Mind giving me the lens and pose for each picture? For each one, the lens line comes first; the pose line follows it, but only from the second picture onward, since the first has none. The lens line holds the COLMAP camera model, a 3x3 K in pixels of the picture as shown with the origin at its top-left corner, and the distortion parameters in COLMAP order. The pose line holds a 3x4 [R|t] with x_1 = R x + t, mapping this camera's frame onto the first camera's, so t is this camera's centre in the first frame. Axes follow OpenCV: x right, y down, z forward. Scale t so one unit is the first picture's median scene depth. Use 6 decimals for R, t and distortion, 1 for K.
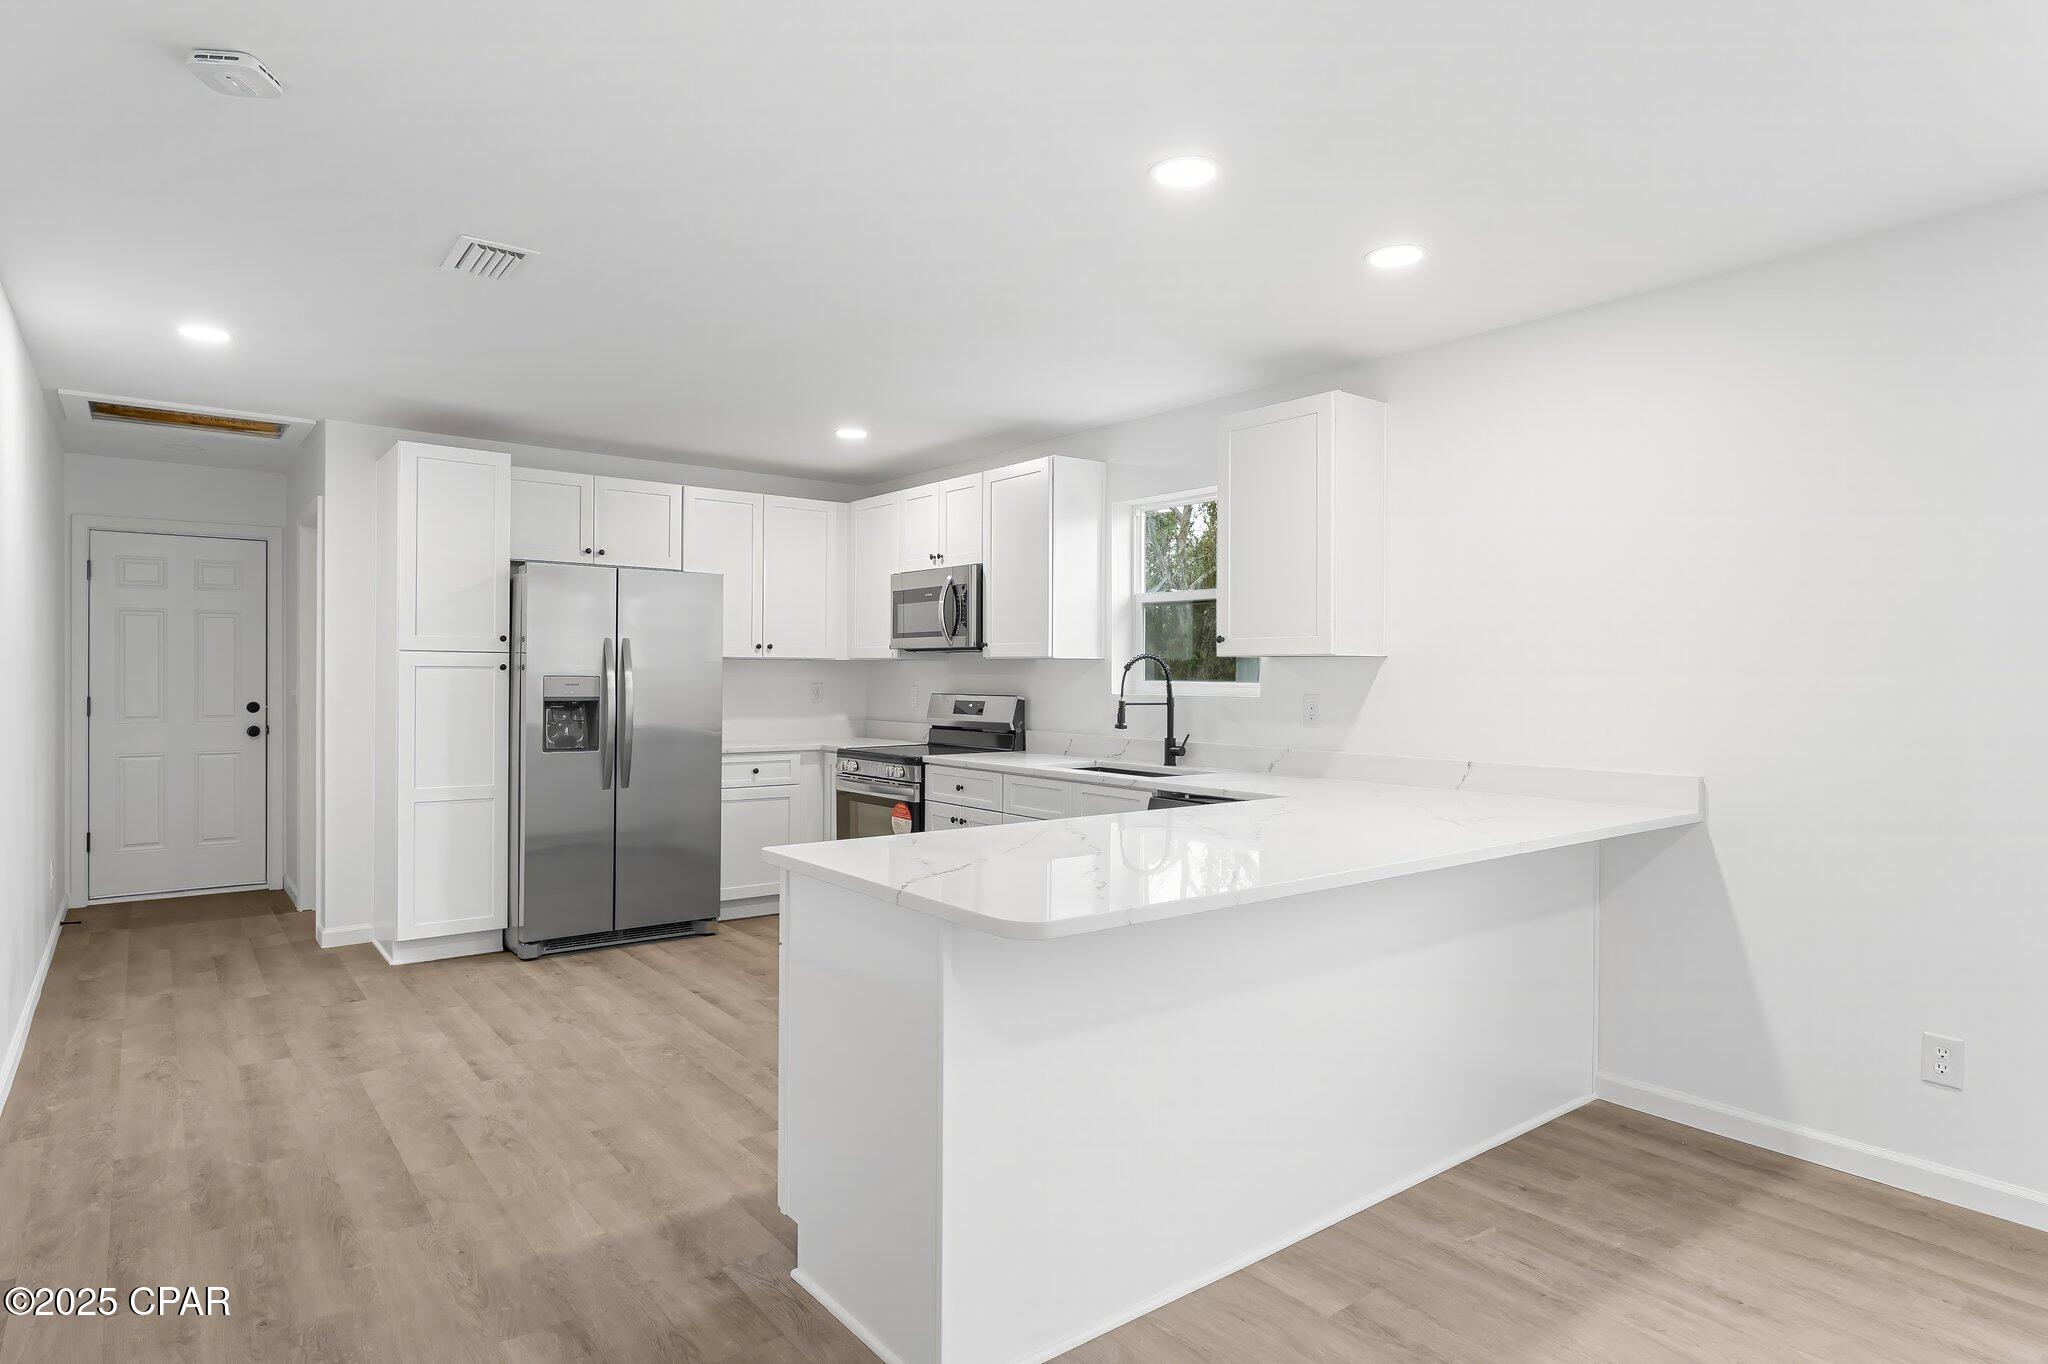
lens RADIAL K [[1102.9, 0, 1034.9], [0, 1102.9, 684.8], [0, 0, 1]] dist [-0.005043, 0.000907]
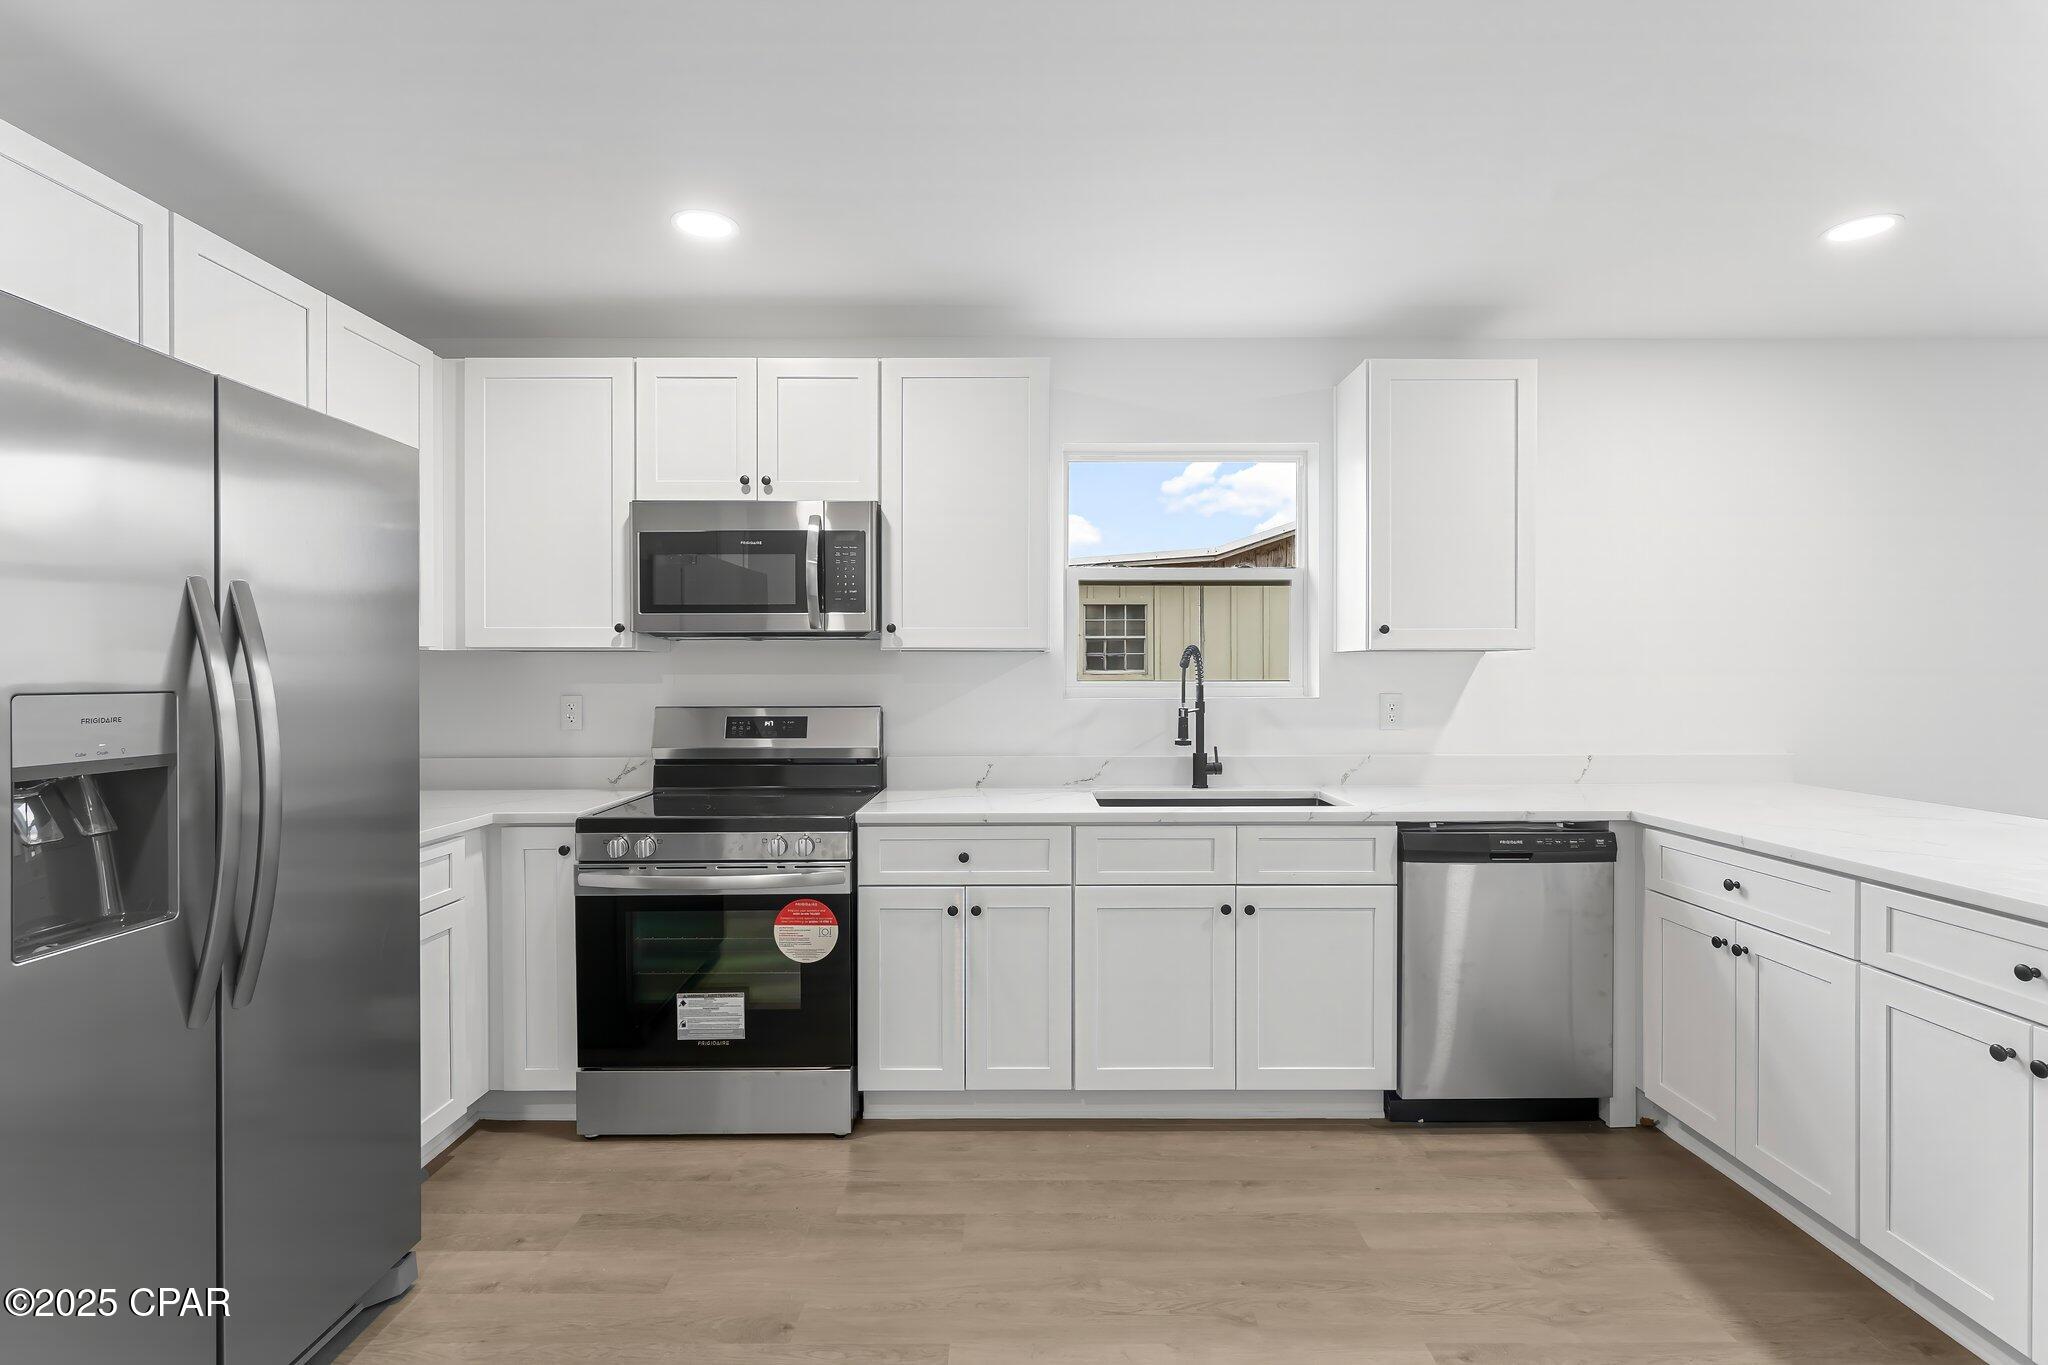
lens RADIAL K [[948.6, 0, 1020.6], [0, 948.6, 687.0], [0, 0, 1]] dist [-0.008176, 0.002534]
pose [[0.626420, -0.016976, 0.779301, -0.463297], [0.013620, 0.999849, 0.010832, -0.007936], [-0.779367, 0.003828, 0.626557, 0.639709]]
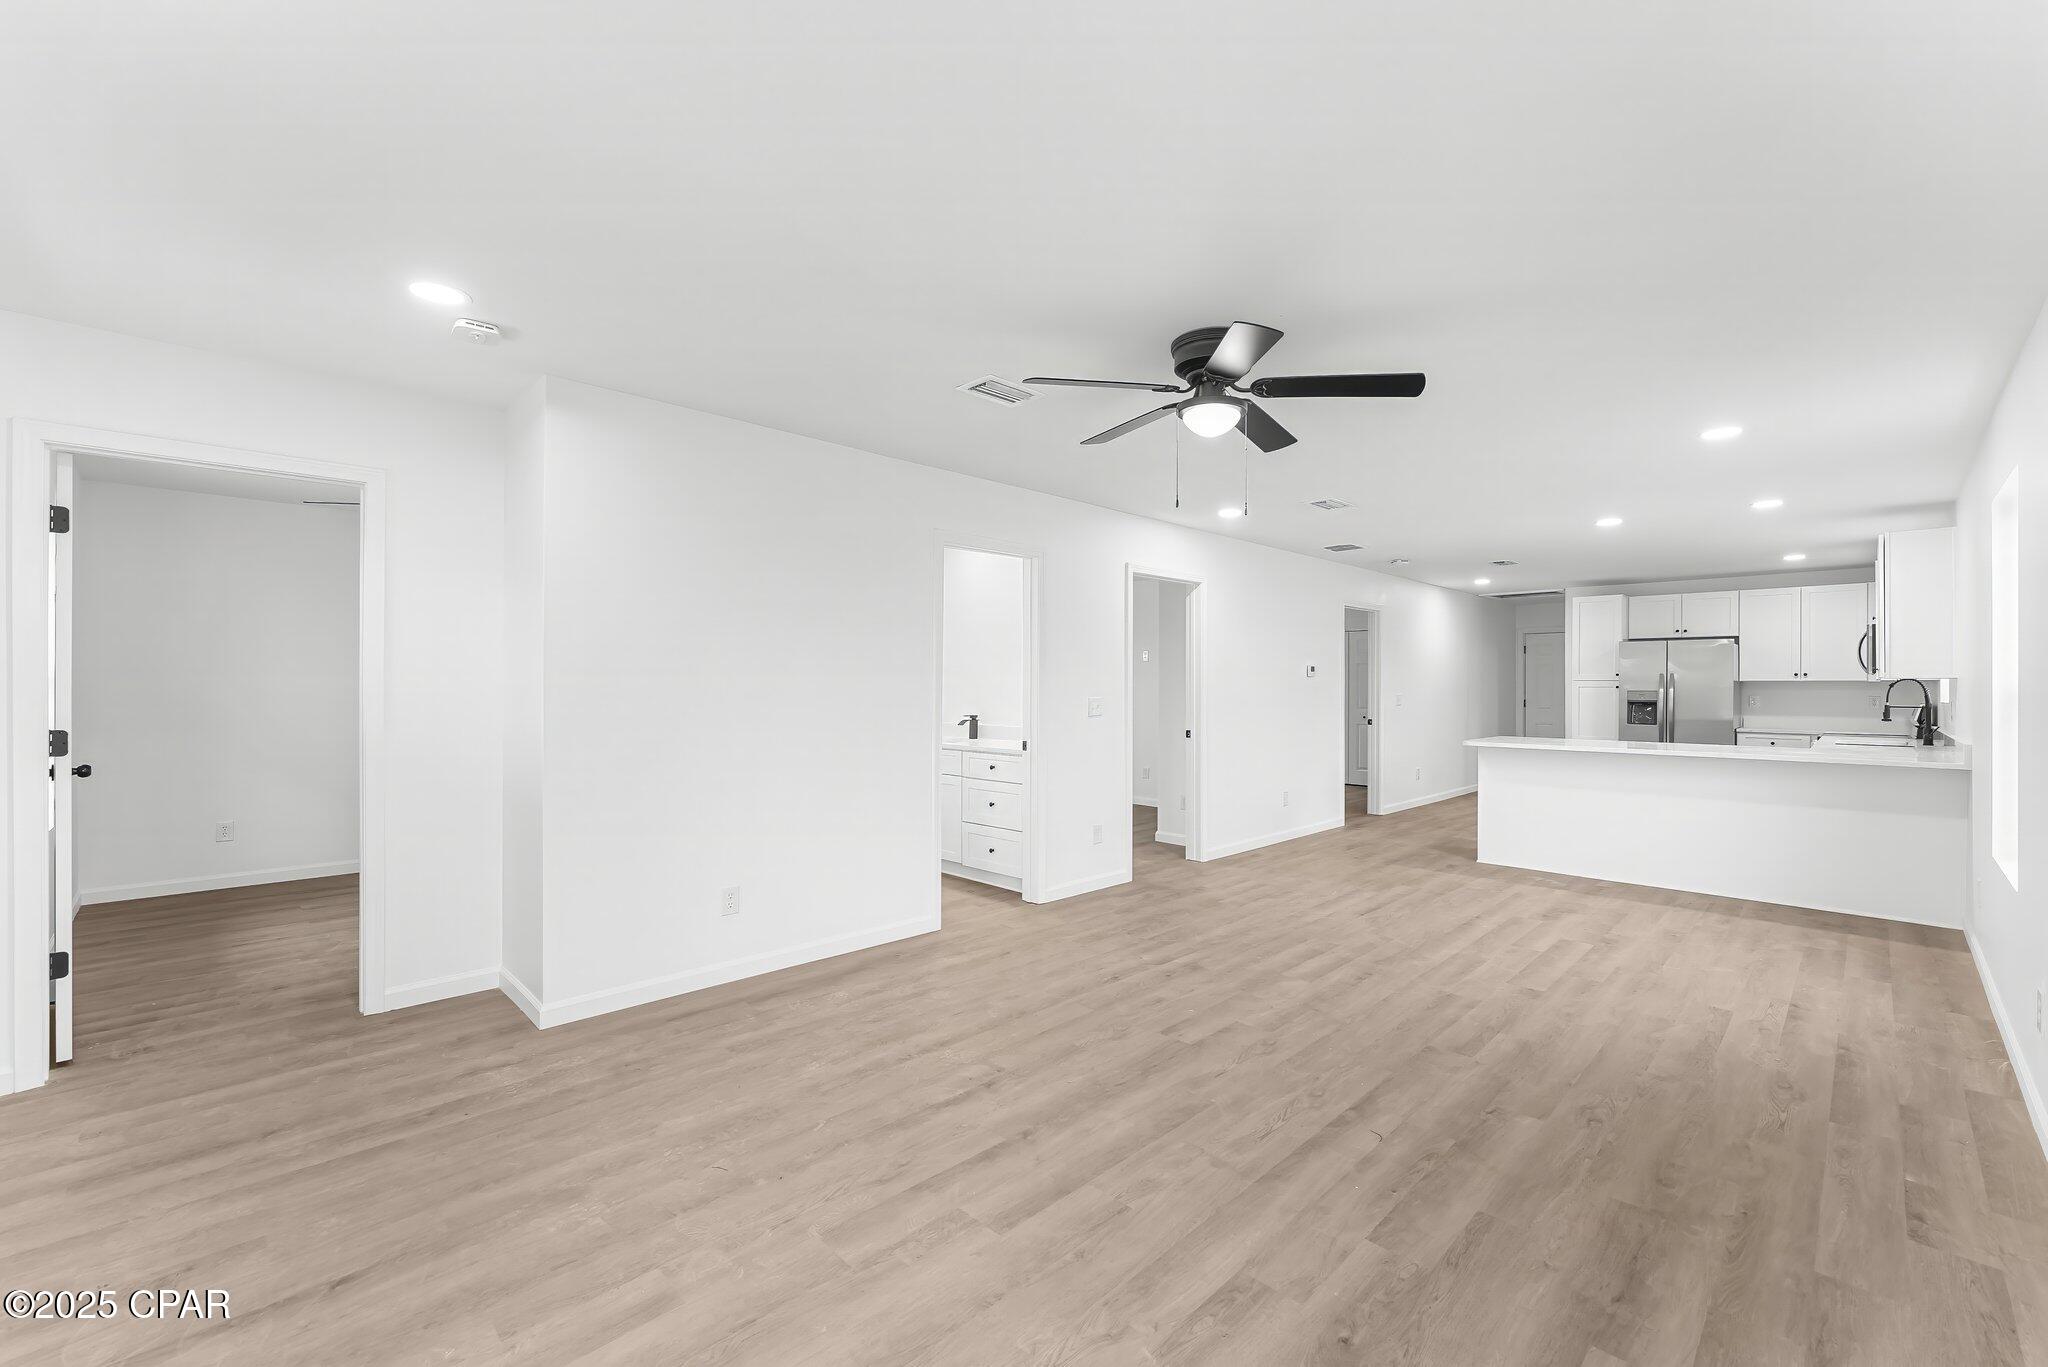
lens RADIAL K [[831.9, 0, 1015.0], [0, 831.9, 690.1], [0, 0, 1]] dist [-0.010673, 0.001748]
pose [[0.091283, -0.000585, -0.995825, 1.150751], [-0.013027, 0.999914, -0.001782, 0.010604], [0.995740, 0.013135, 0.091267, -0.432813]]
